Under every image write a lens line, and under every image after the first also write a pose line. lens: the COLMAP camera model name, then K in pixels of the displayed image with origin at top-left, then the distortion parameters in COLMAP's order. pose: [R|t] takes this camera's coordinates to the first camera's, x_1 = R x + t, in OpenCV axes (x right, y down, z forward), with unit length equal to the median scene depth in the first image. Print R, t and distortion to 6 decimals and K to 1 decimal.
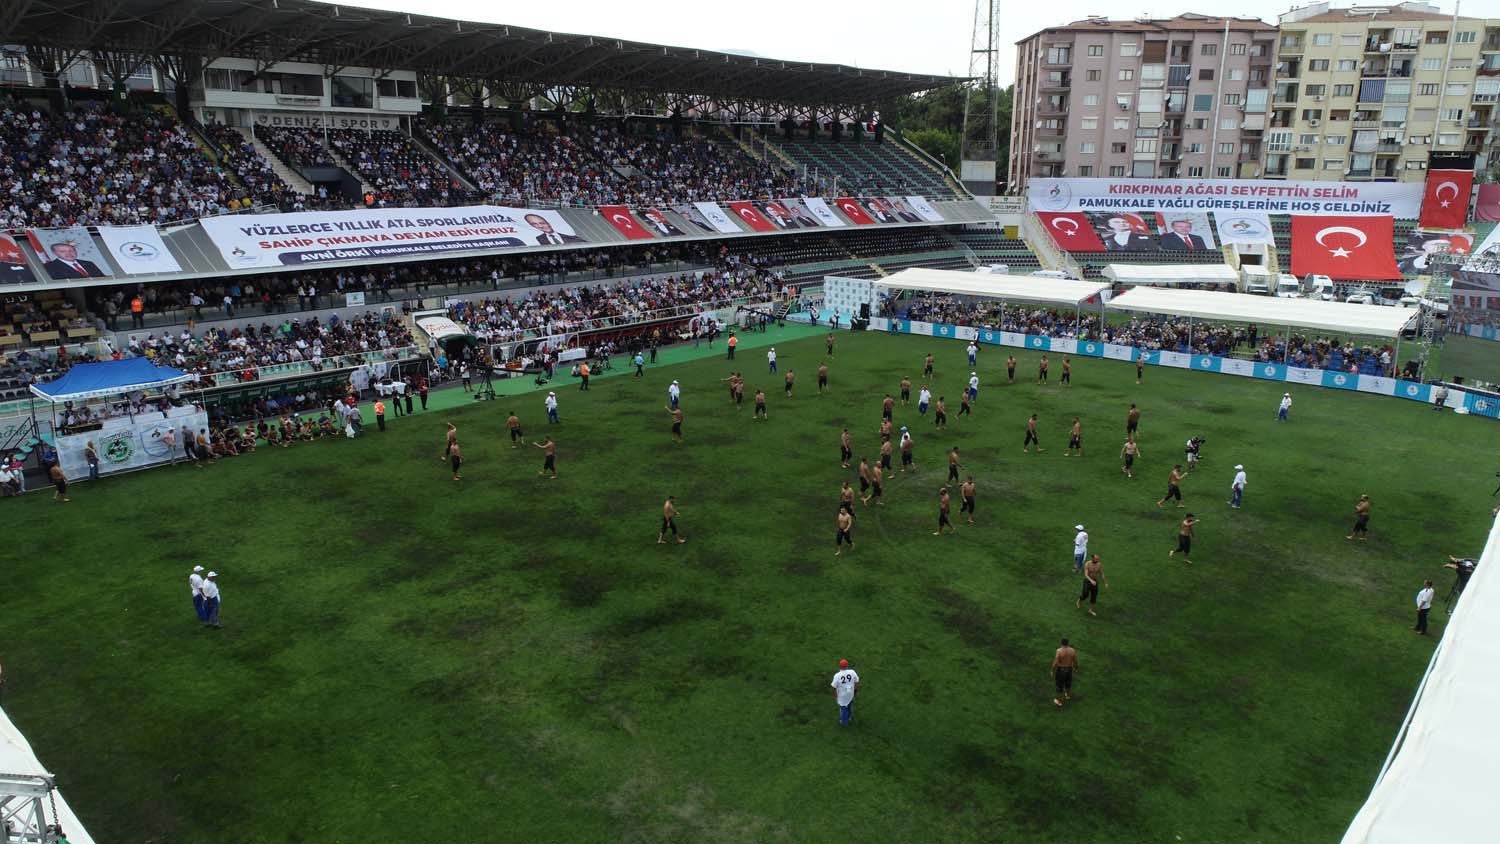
lens RADIAL K [[1013.4, 0, 762.2], [0, 1013.4, 414.8], [0, 0, 1]] dist [-0.003948, 0.003944]
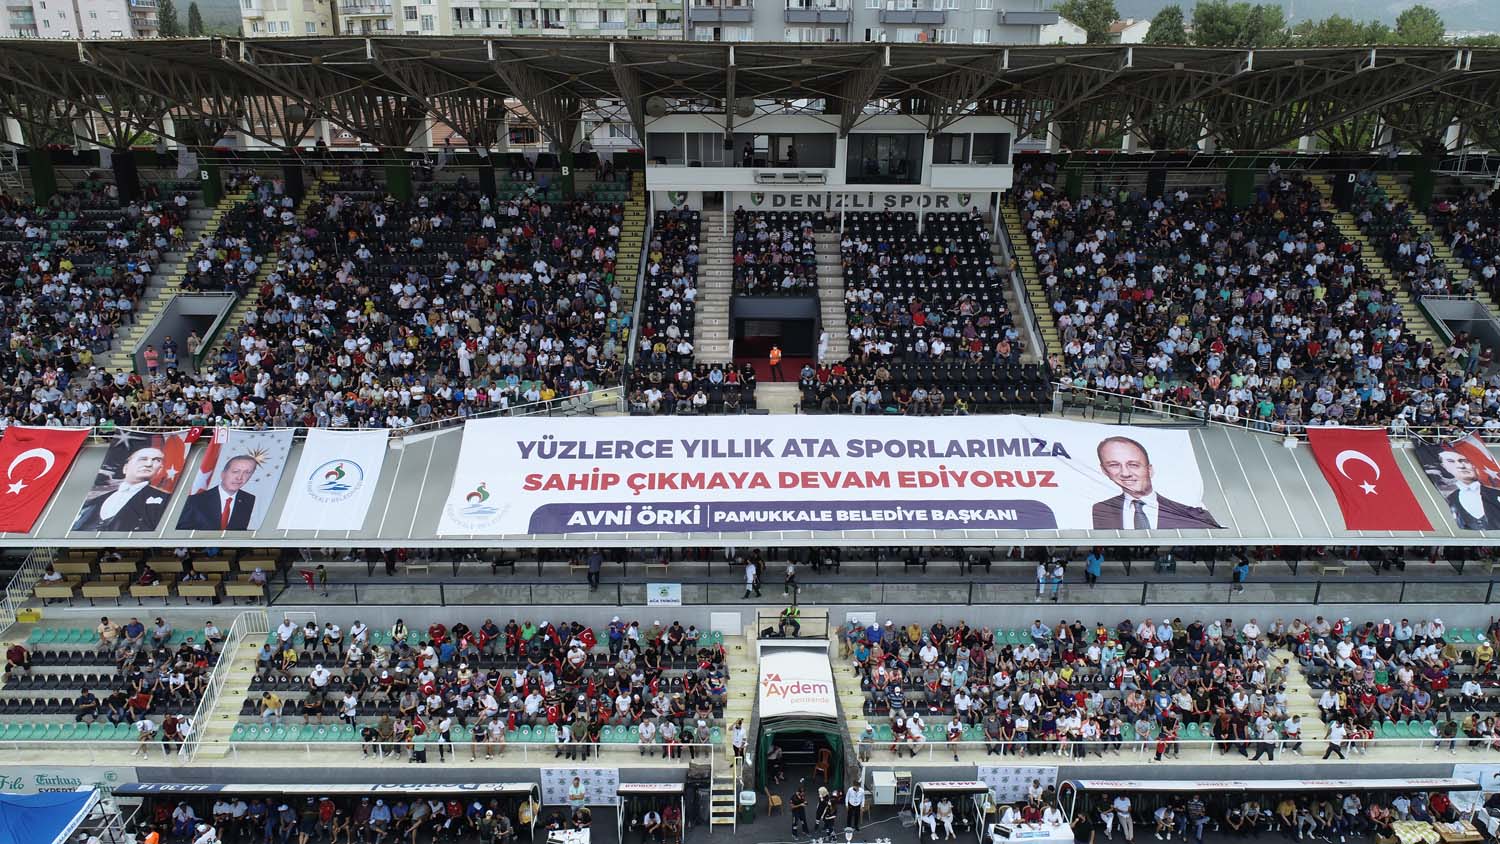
lens RADIAL K [[1013.4, 0, 745.5], [0, 1013.4, 422.6], [0, 0, 1]] dist [-0.003948, 0.003944]
pose [[0.654845, 0.243198, -0.715565, -0.004521], [-0.185076, 0.969585, 0.160160, -0.274348], [0.732751, 0.027554, 0.679938, 0.602823]]
